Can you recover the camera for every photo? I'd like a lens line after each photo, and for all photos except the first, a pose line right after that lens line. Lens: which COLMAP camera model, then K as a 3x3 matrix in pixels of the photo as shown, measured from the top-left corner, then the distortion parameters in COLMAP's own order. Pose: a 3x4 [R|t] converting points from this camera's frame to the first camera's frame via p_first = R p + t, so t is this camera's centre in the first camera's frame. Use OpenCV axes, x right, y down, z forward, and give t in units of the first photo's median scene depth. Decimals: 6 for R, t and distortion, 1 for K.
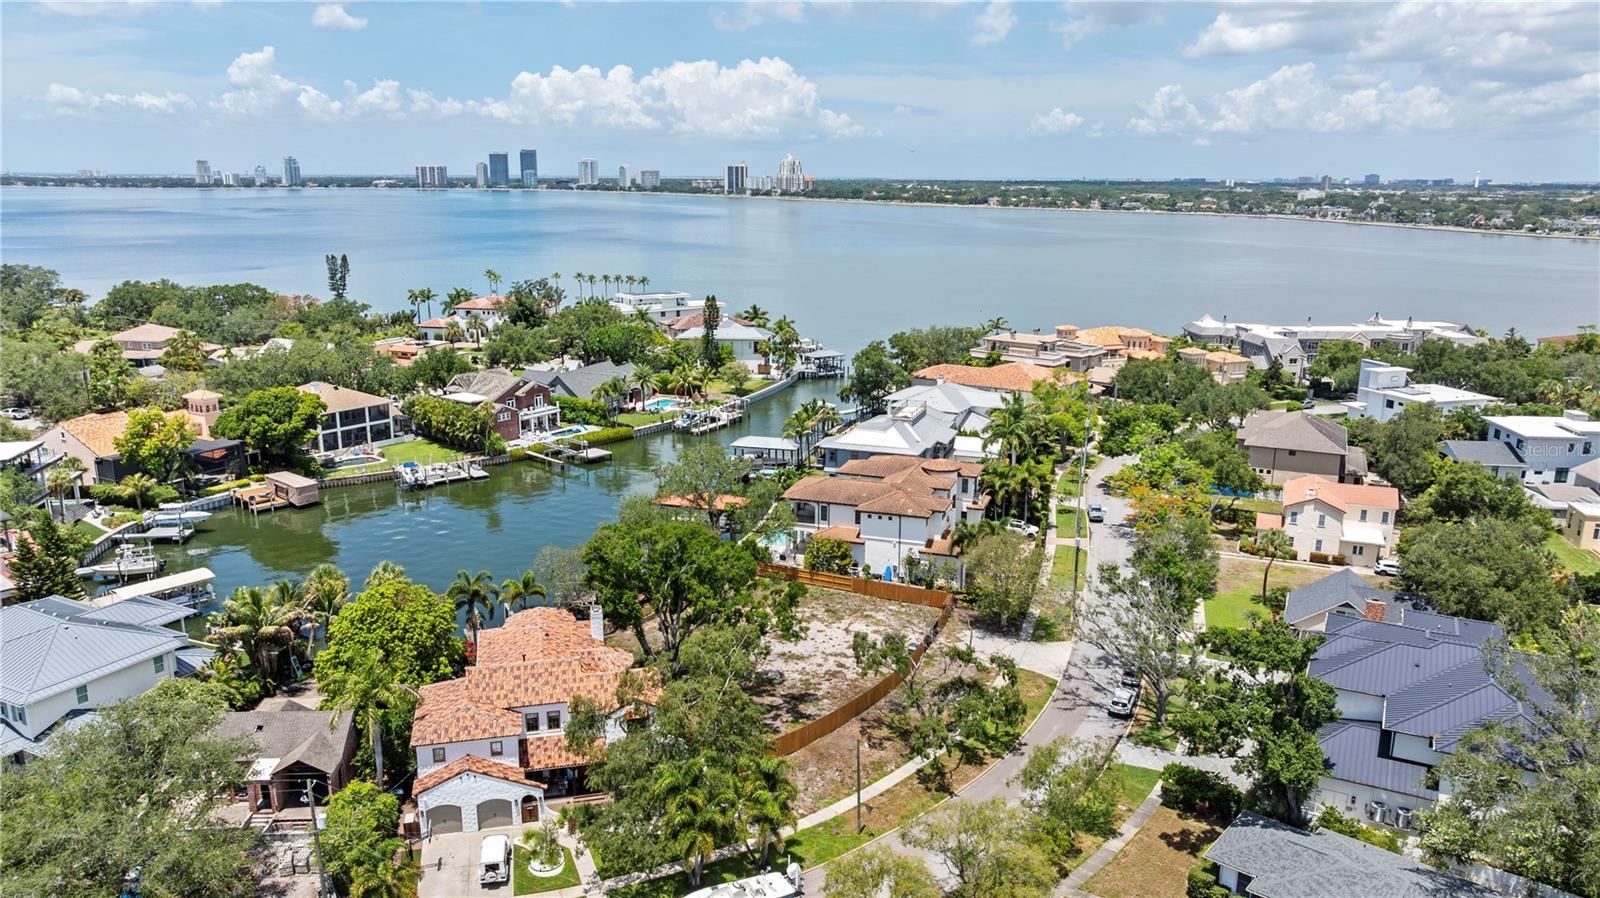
lens RADIAL K [[1132.2, 0, 806.0], [0, 1132.2, 445.2], [0, 0, 1]] dist [-0.017121, 0.005054]
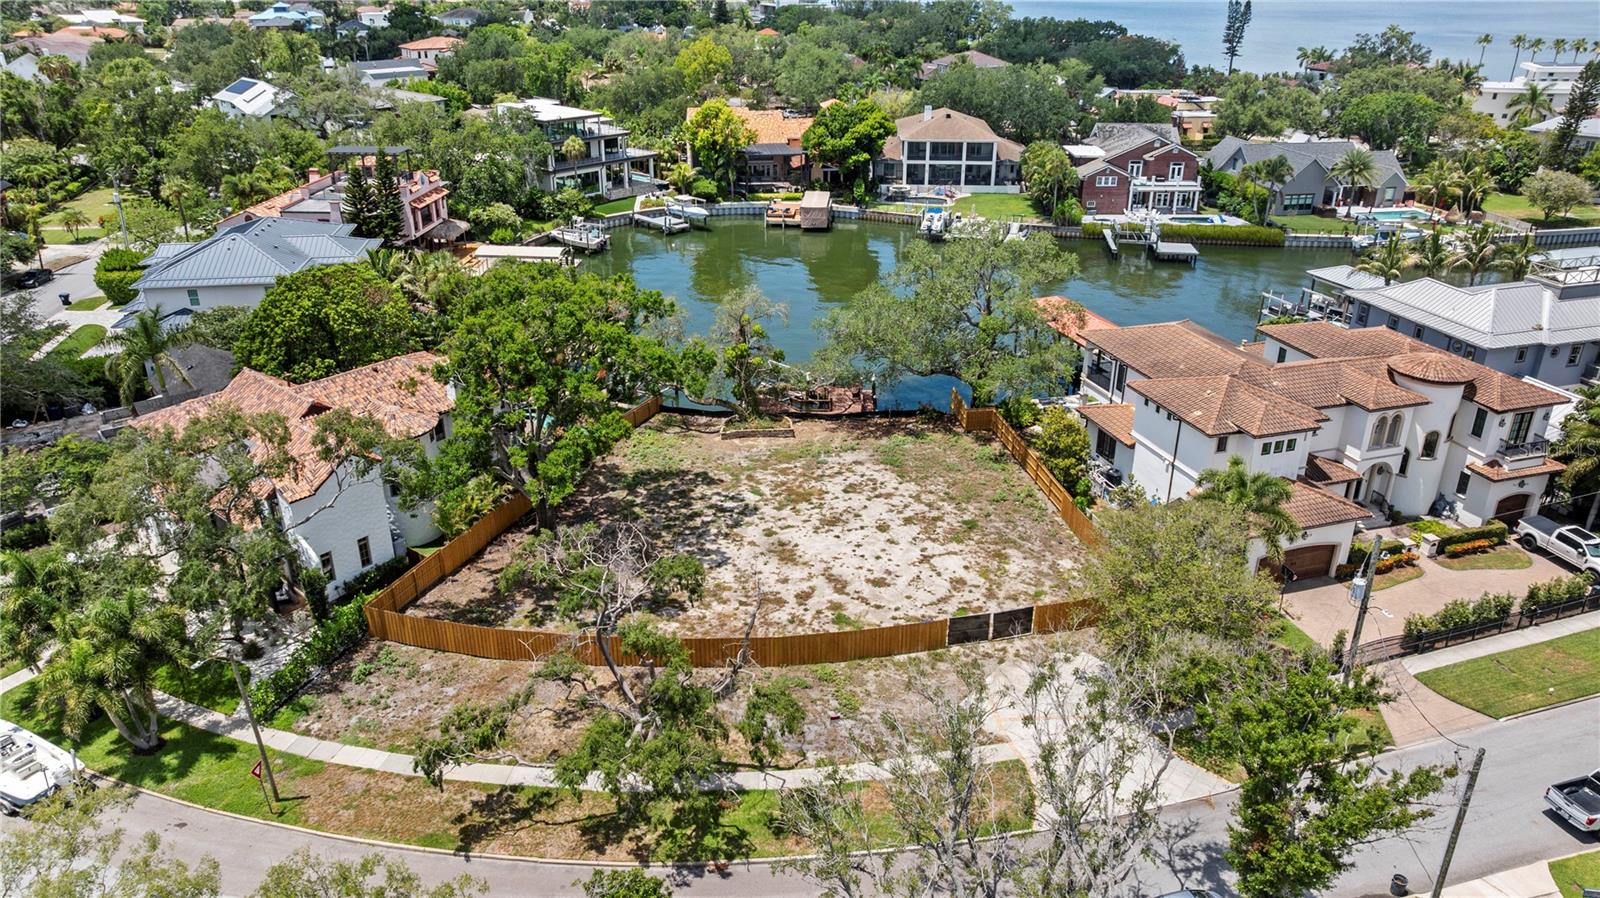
lens RADIAL K [[1132.2, 0, 806.0], [0, 1132.2, 445.2], [0, 0, 1]] dist [-0.017121, 0.005054]
pose [[0.580946, 0.327030, -0.745354, 0.233496], [-0.191154, 0.944940, 0.265610, -0.019123], [0.791178, -0.011828, 0.611472, 0.335976]]
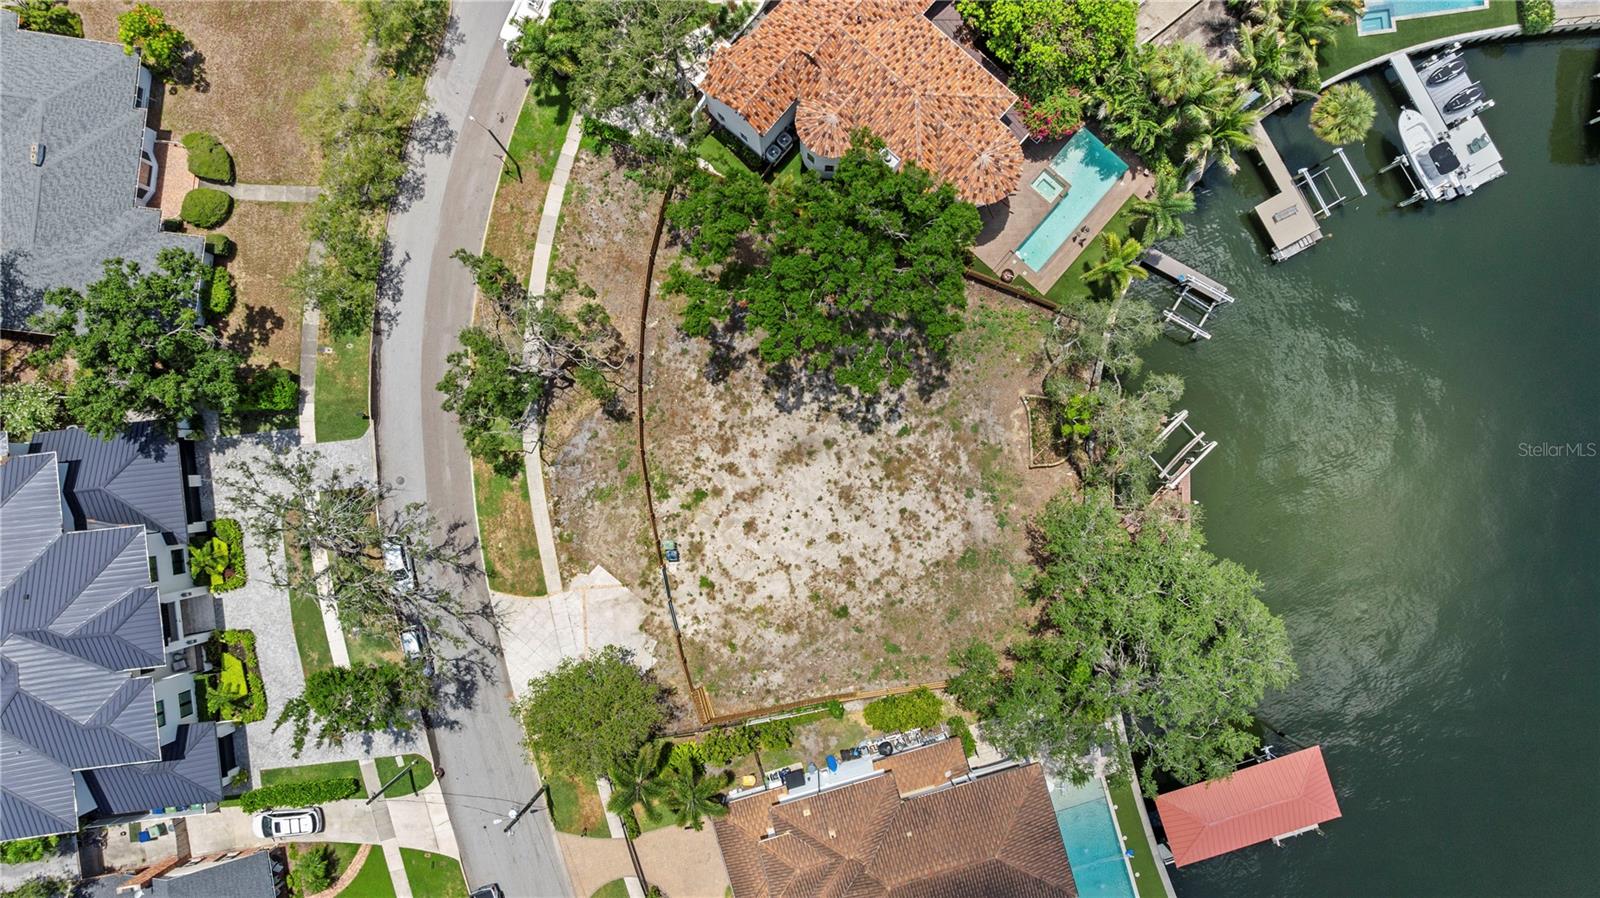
lens RADIAL K [[1121.6, 0, 797.1], [0, 1121.6, 484.7], [0, 0, 1]] dist [-0.011314, 0.004864]
pose [[-0.830601, 0.556362, -0.023741, 0.008112], [-0.142824, -0.171629, 0.974754, -0.303581], [0.538241, 0.813022, 0.222017, 0.451117]]
